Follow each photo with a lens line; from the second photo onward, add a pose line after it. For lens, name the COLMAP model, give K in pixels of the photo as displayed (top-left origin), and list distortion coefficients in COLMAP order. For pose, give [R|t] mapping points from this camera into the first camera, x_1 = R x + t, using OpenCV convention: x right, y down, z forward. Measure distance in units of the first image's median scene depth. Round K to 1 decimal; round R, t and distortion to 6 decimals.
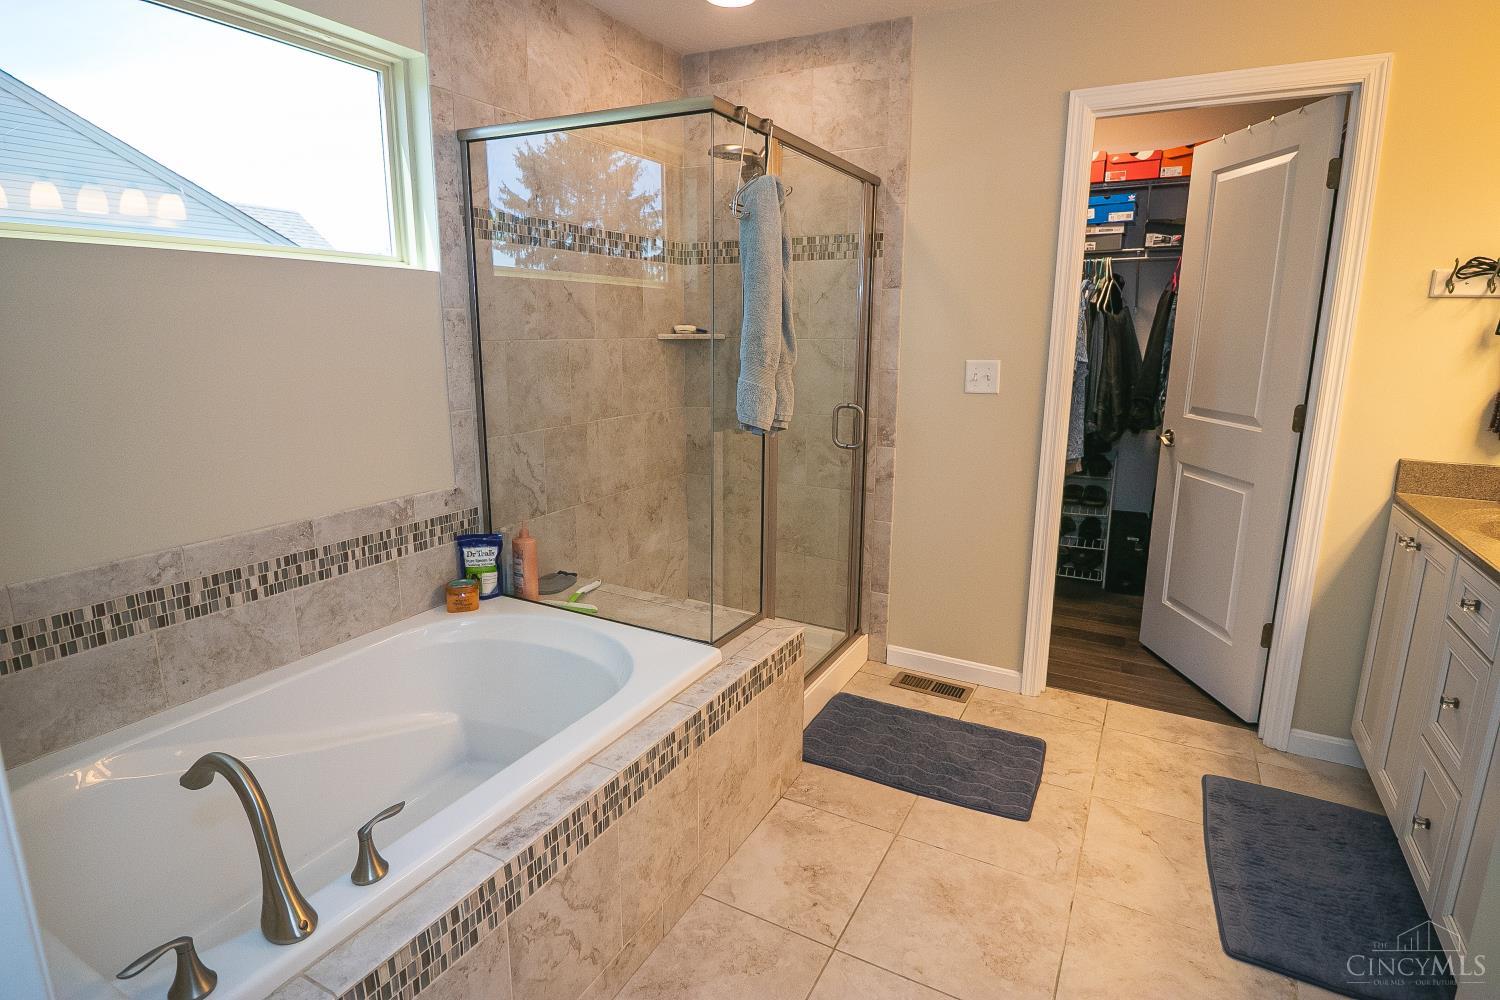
lens RADIAL K [[764.7, 0, 756.3], [0, 764.7, 491.8], [0, 0, 1]] dist [-0.002434, -0.000089]
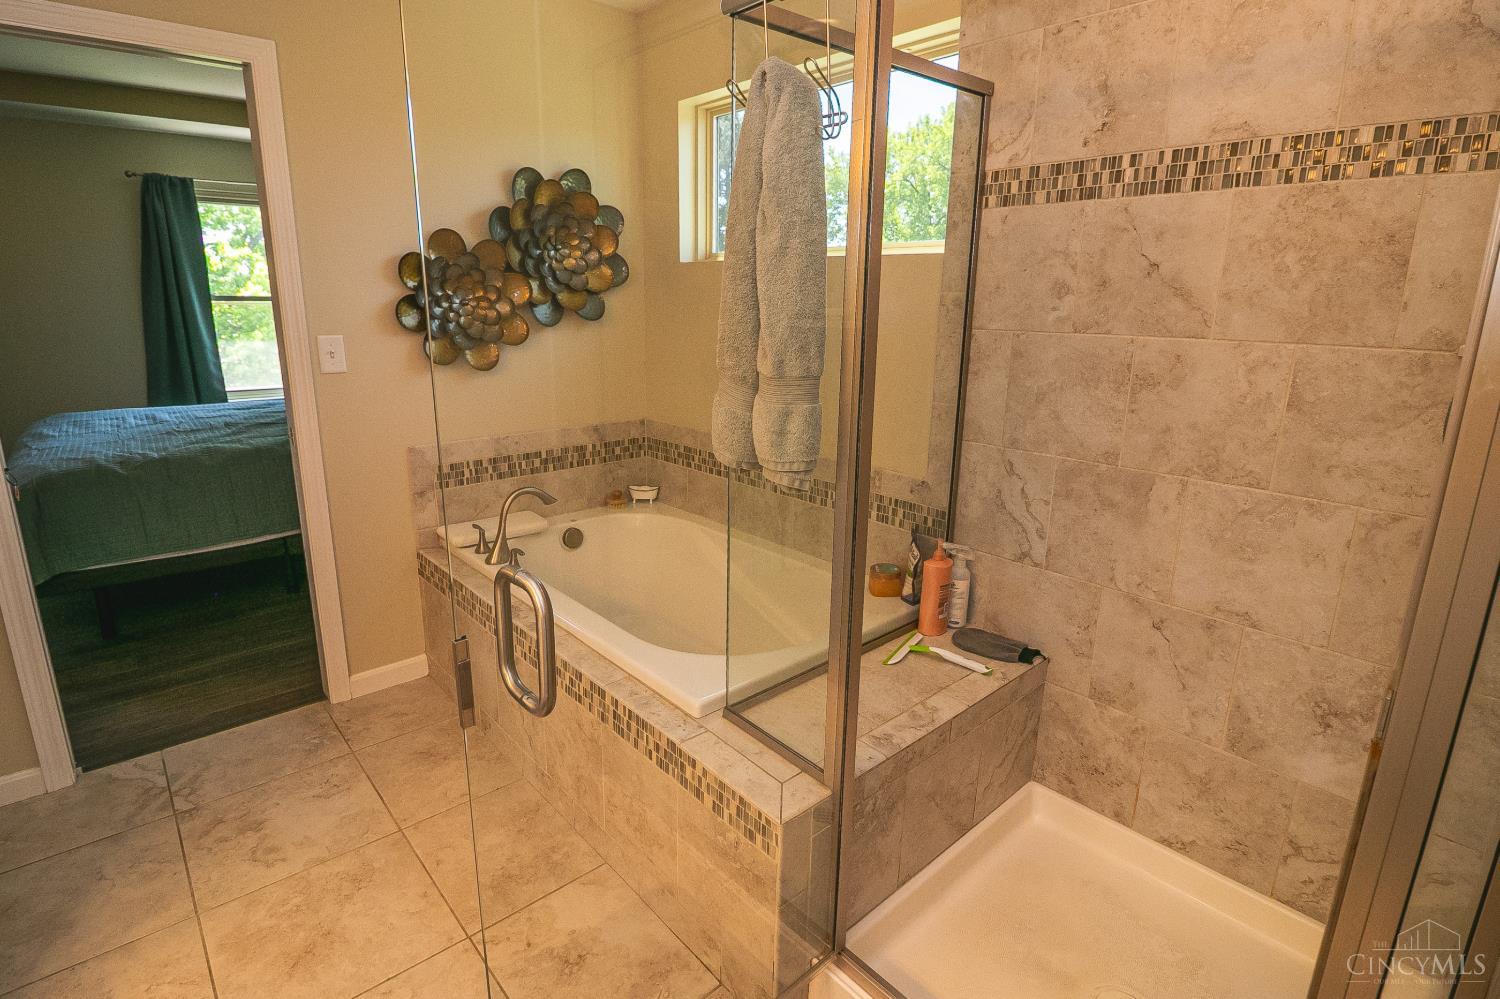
lens RADIAL K [[744.1, 0, 743.6], [0, 744.1, 490.1], [0, 0, 1]] dist [-0.009664, -0.006471]
pose [[-0.353053, 0.219472, -0.909497, 0.499305], [-0.214951, 0.927067, 0.307153, -0.214857], [0.910576, 0.303939, -0.280128, 0.980750]]
